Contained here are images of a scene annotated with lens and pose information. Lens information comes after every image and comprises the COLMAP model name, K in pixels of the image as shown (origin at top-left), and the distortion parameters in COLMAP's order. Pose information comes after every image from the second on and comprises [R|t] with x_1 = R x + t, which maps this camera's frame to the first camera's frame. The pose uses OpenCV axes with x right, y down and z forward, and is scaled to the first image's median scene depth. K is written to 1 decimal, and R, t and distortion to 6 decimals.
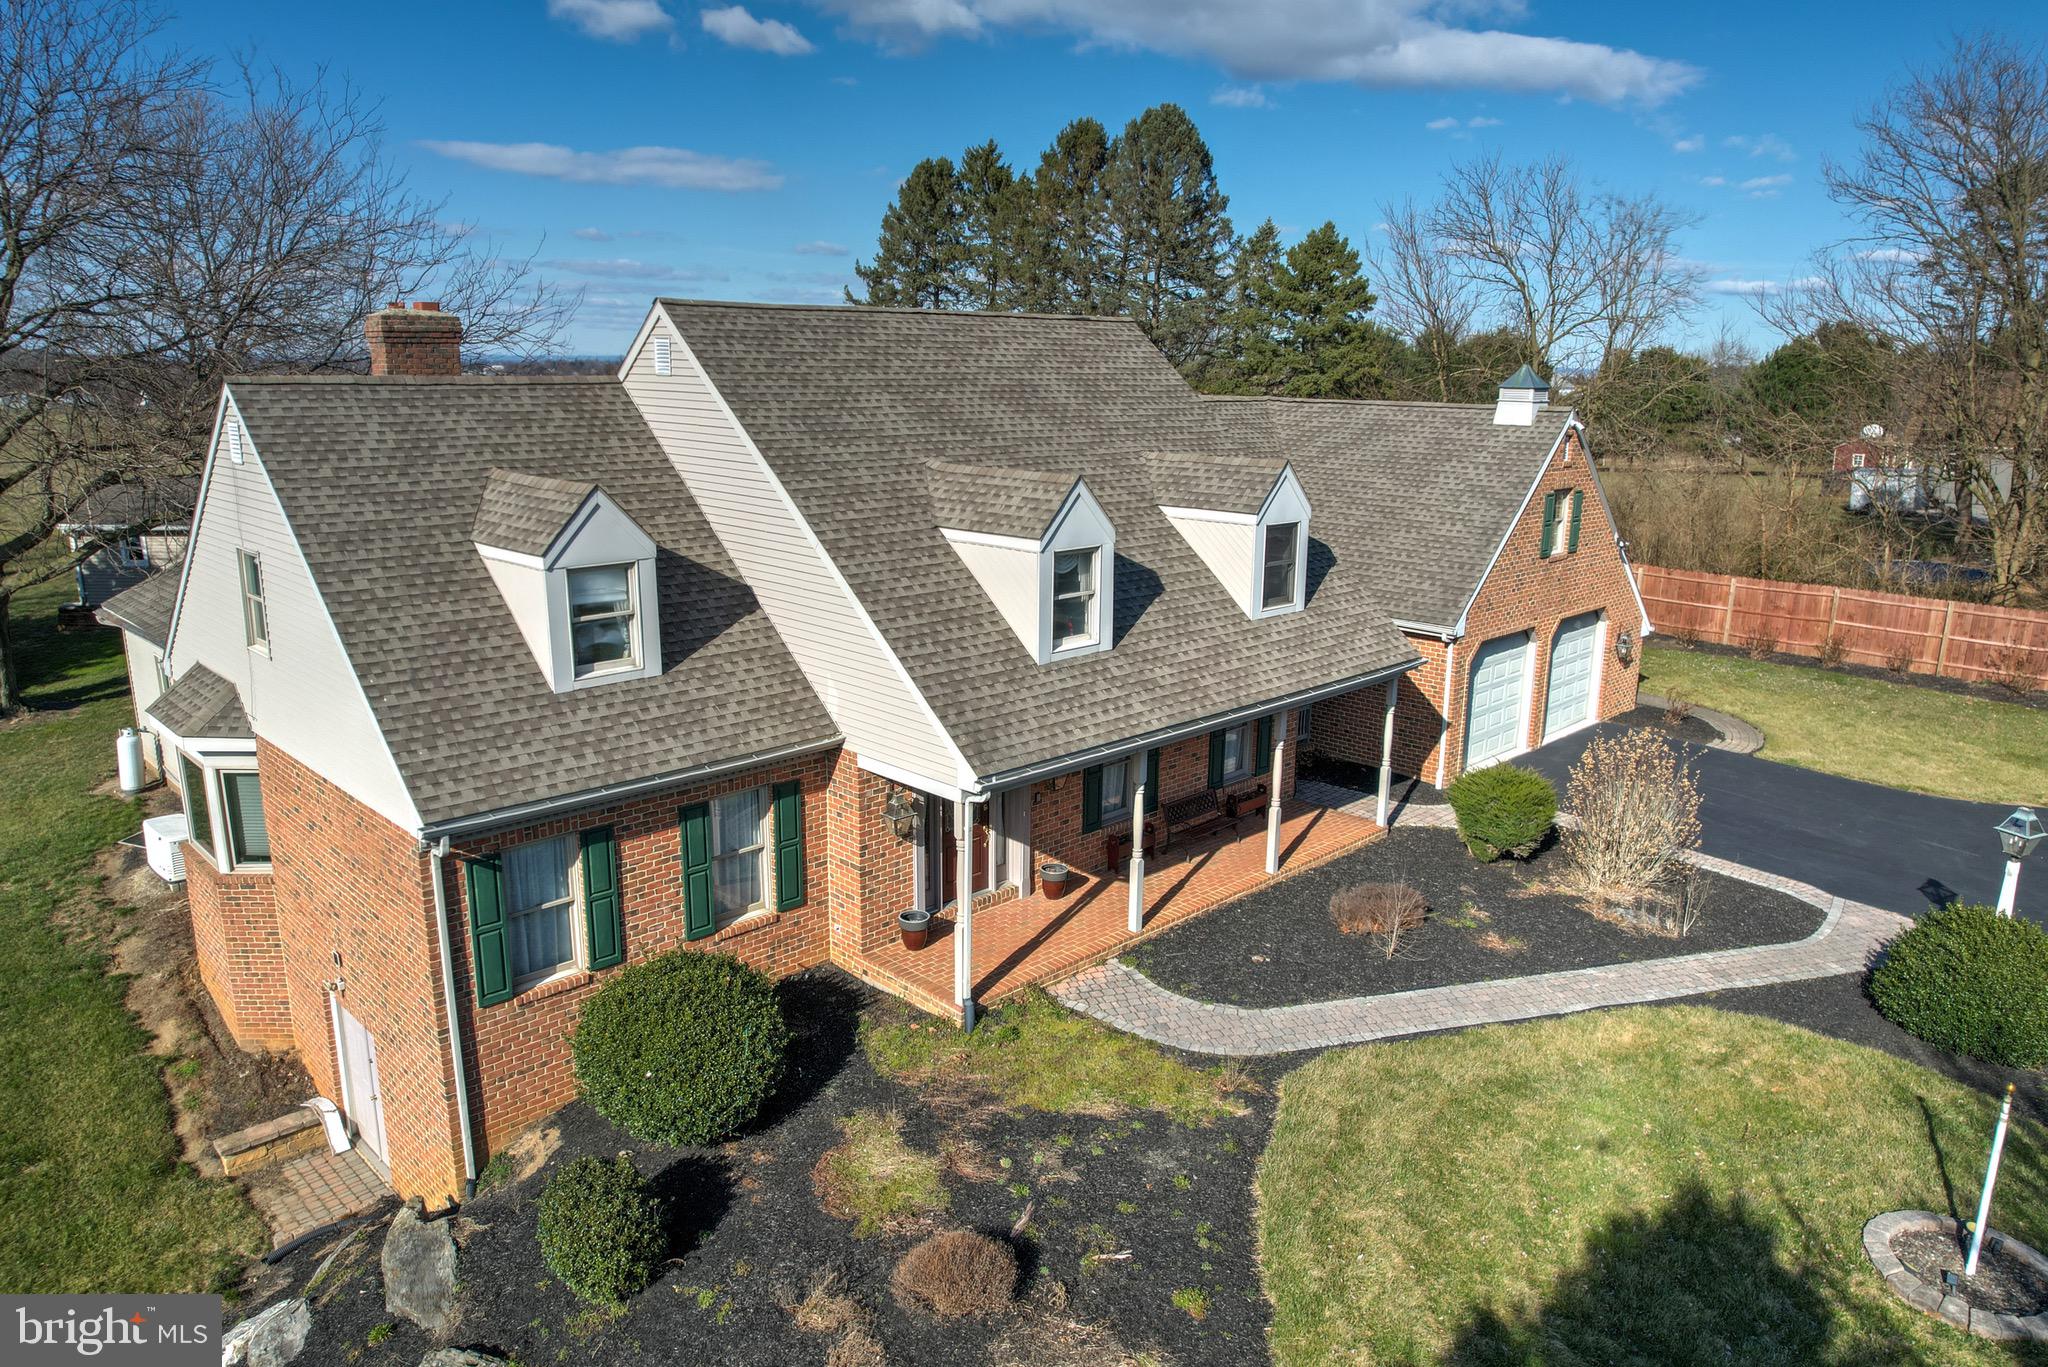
lens RADIAL K [[1351.9, 0, 1023.7], [0, 1351.9, 688.4], [0, 0, 1]] dist [-0.030061, -0.000107]
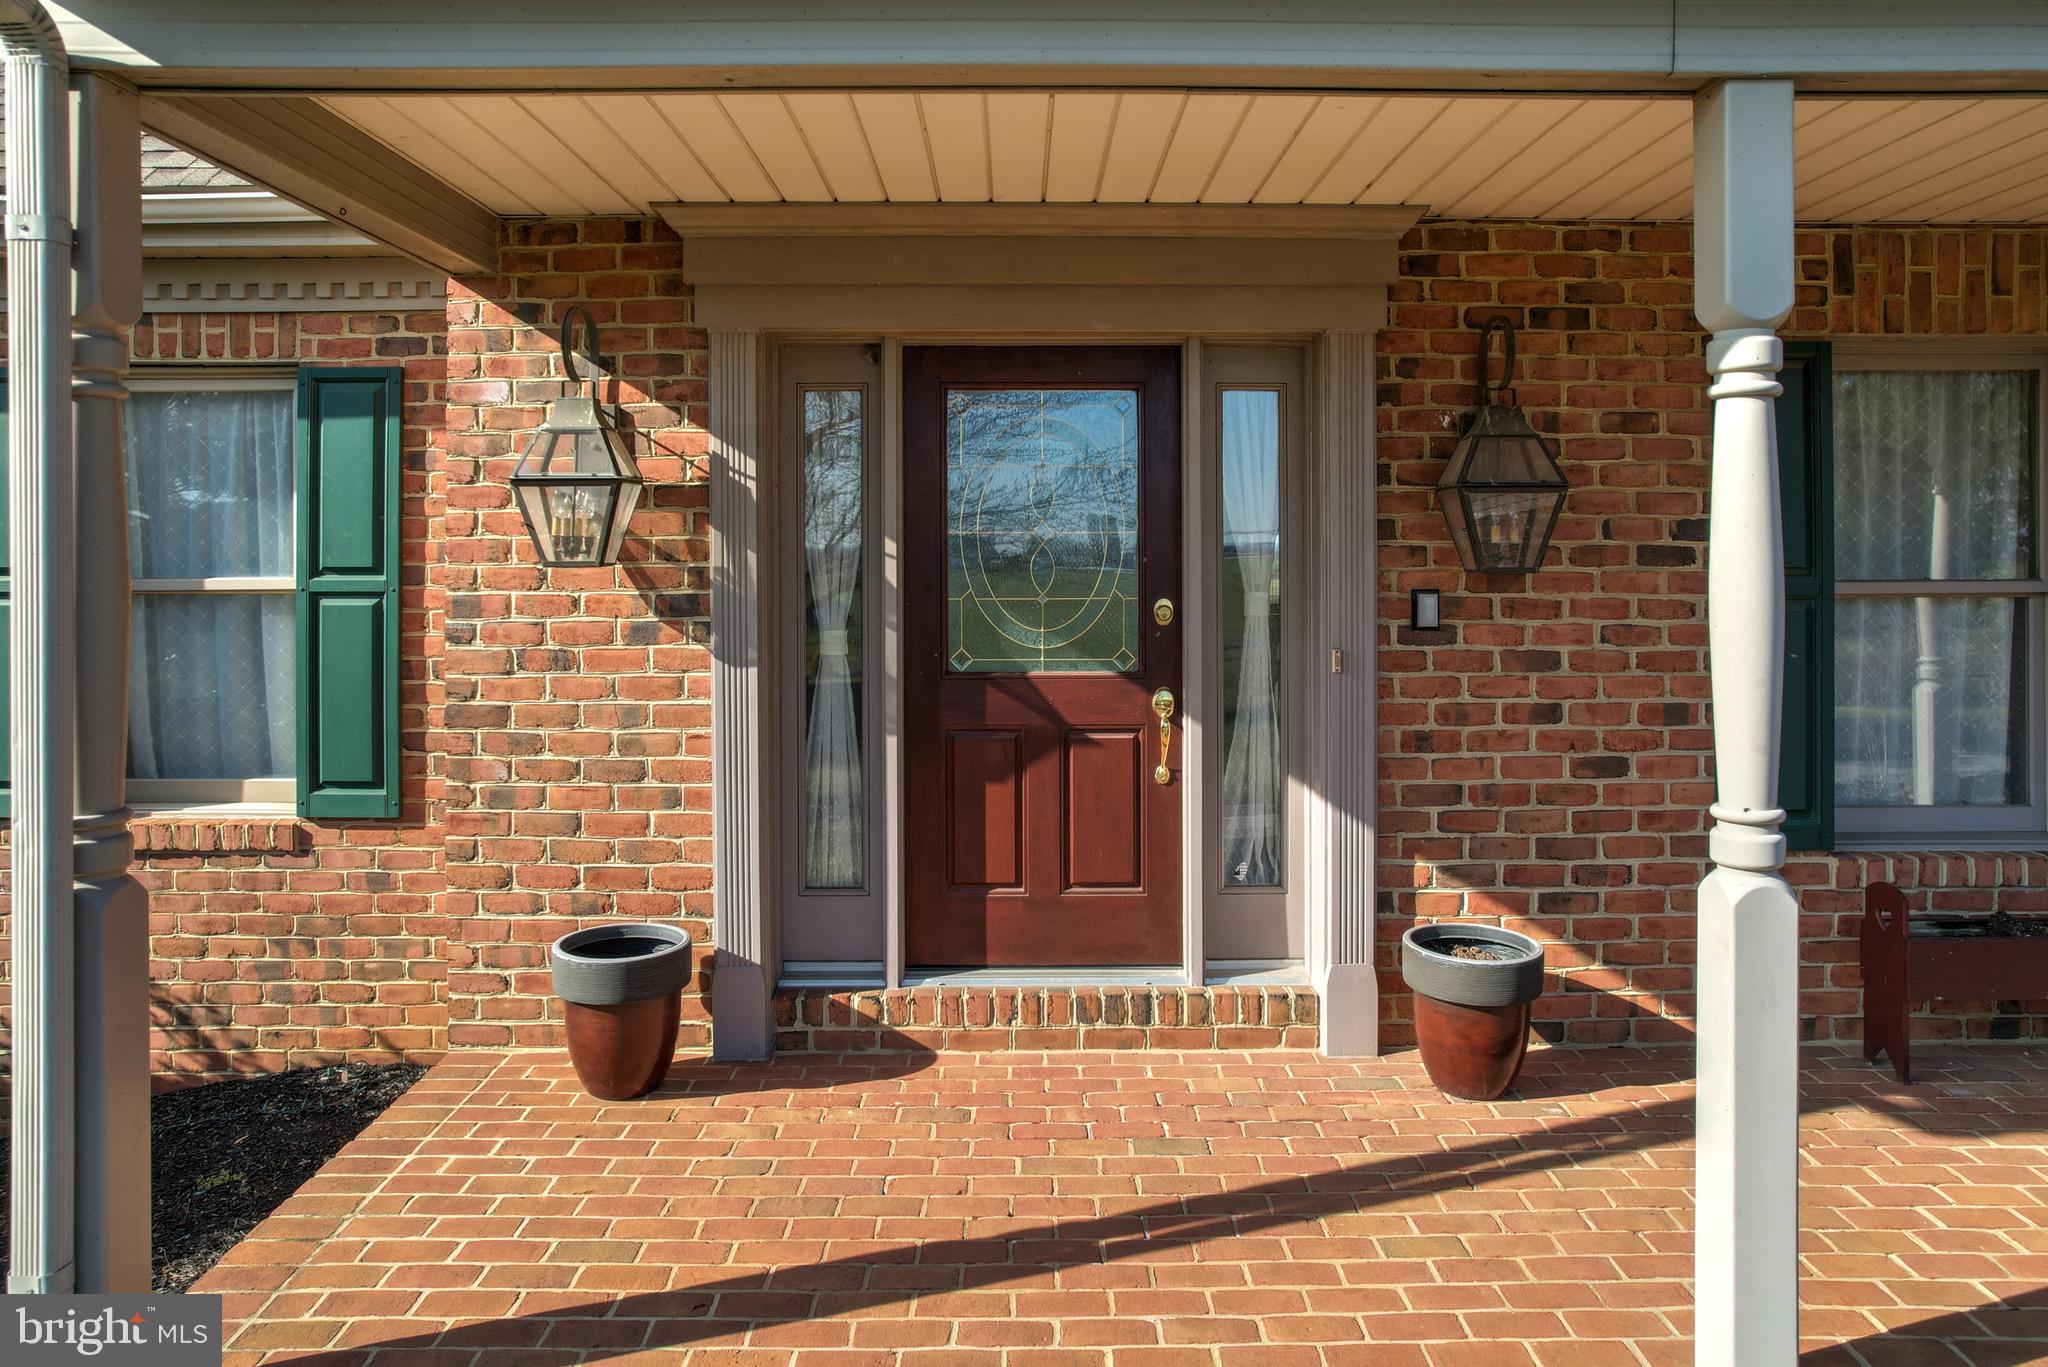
lens RADIAL K [[1303.9, 0, 1031.7], [0, 1303.9, 571.8], [0, 0, 1]] dist [-0.048019, 0.035502]
pose [[0.725004, -0.006866, -0.688711, 0.119647], [-0.152125, 0.973658, -0.169848, 0.127905], [0.671735, 0.227910, 0.704861, 0.839846]]
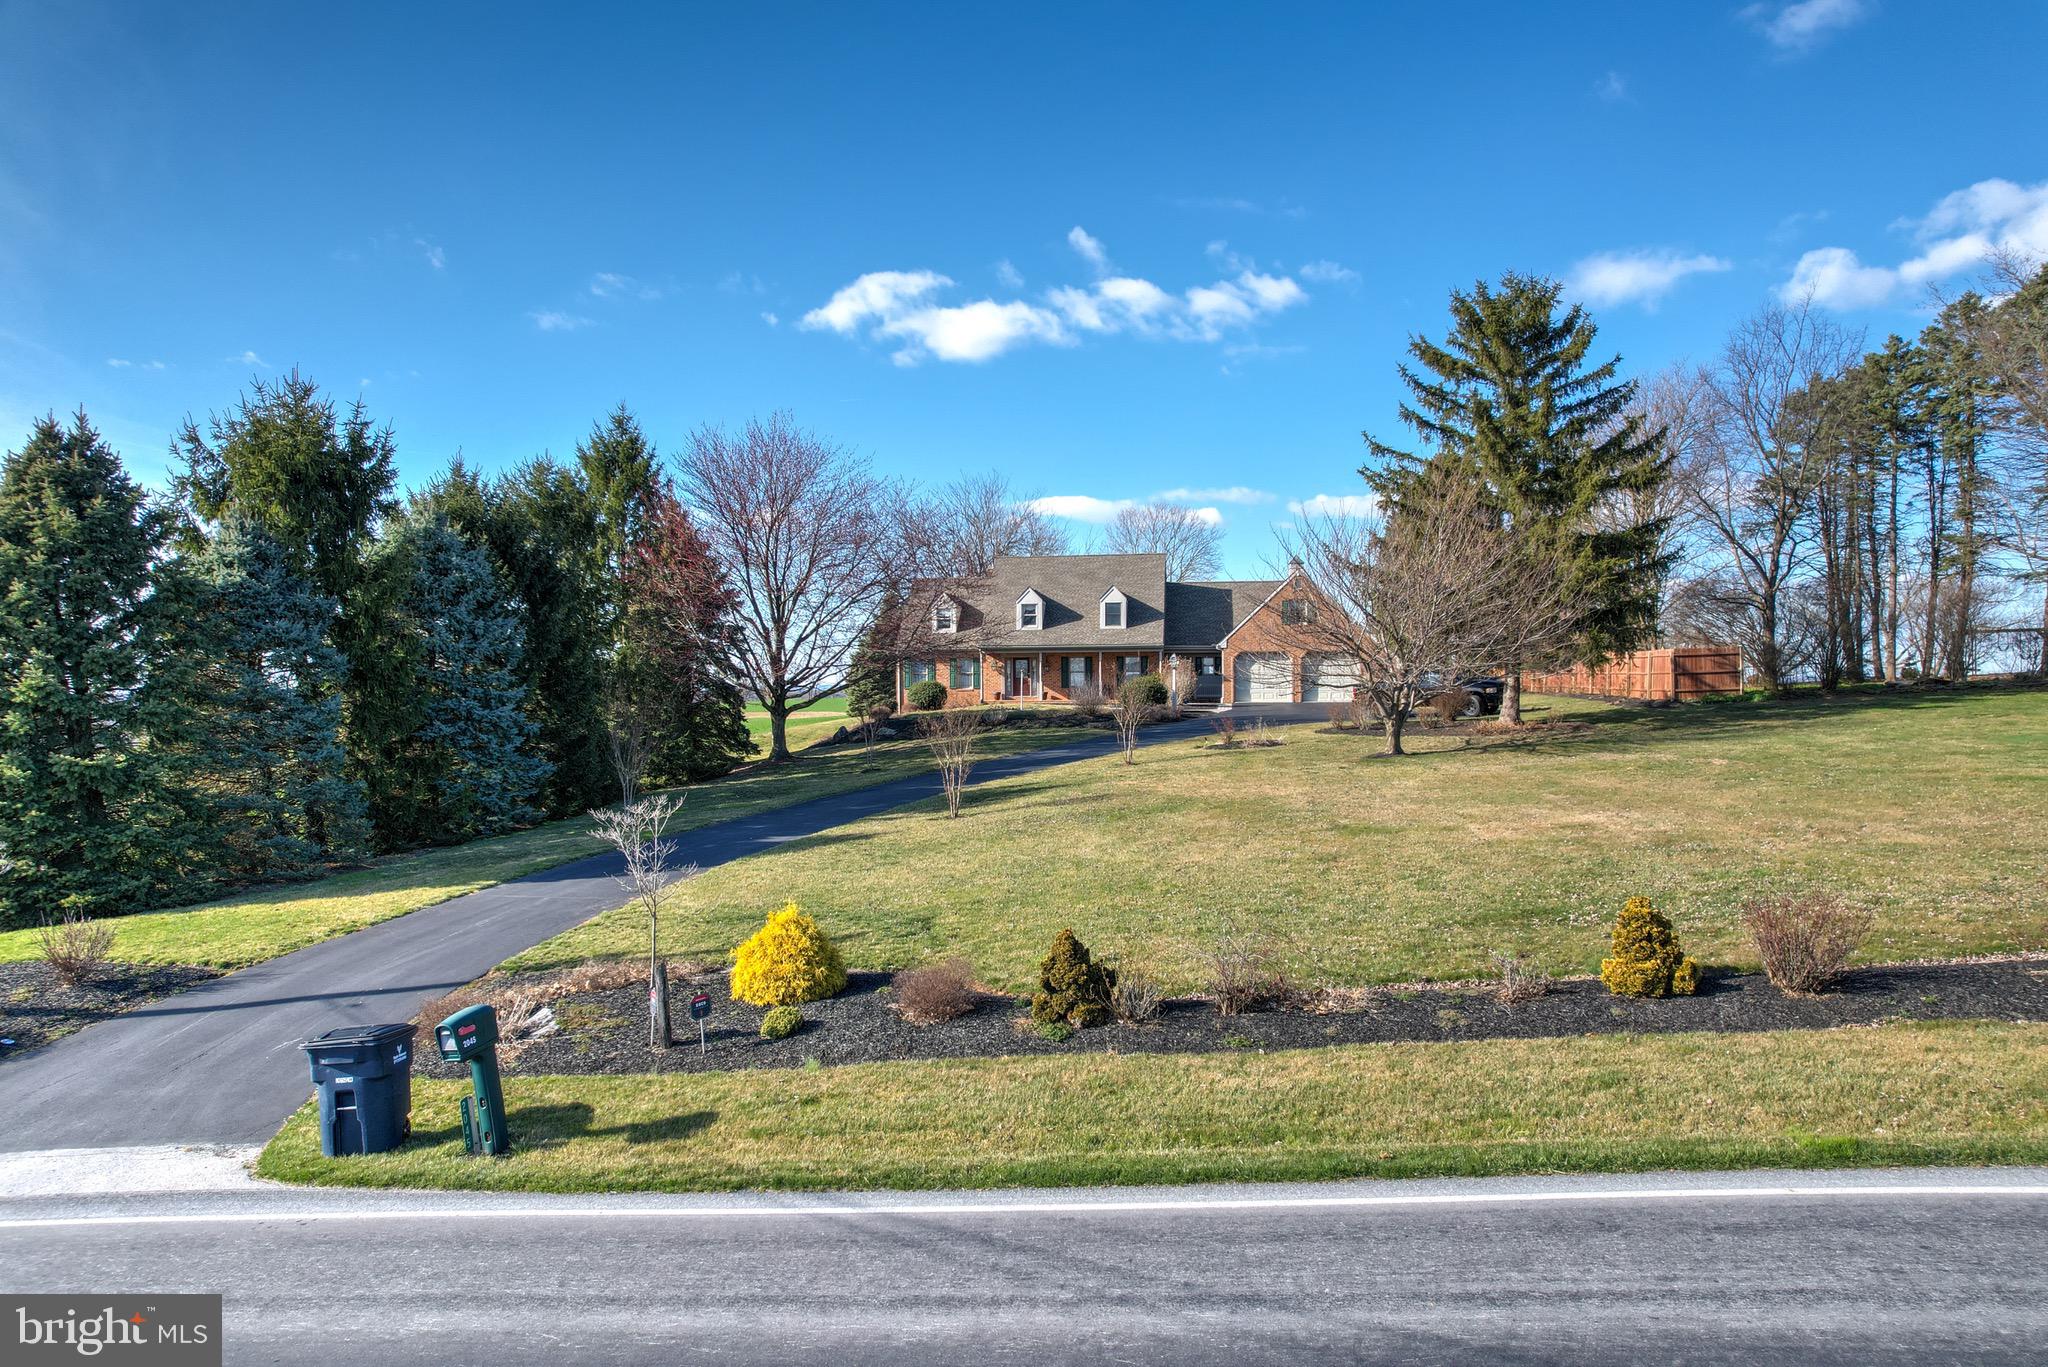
lens RADIAL K [[1314.1, 0, 1033.7], [0, 1314.1, 697.6], [0, 0, 1]] dist [-0.080672, 0.077285]
pose [[0.619172, -0.006563, -0.785228, 3.066100], [-0.169073, 0.975398, -0.141471, 0.713878], [0.766838, 0.220356, 0.602829, -1.315214]]
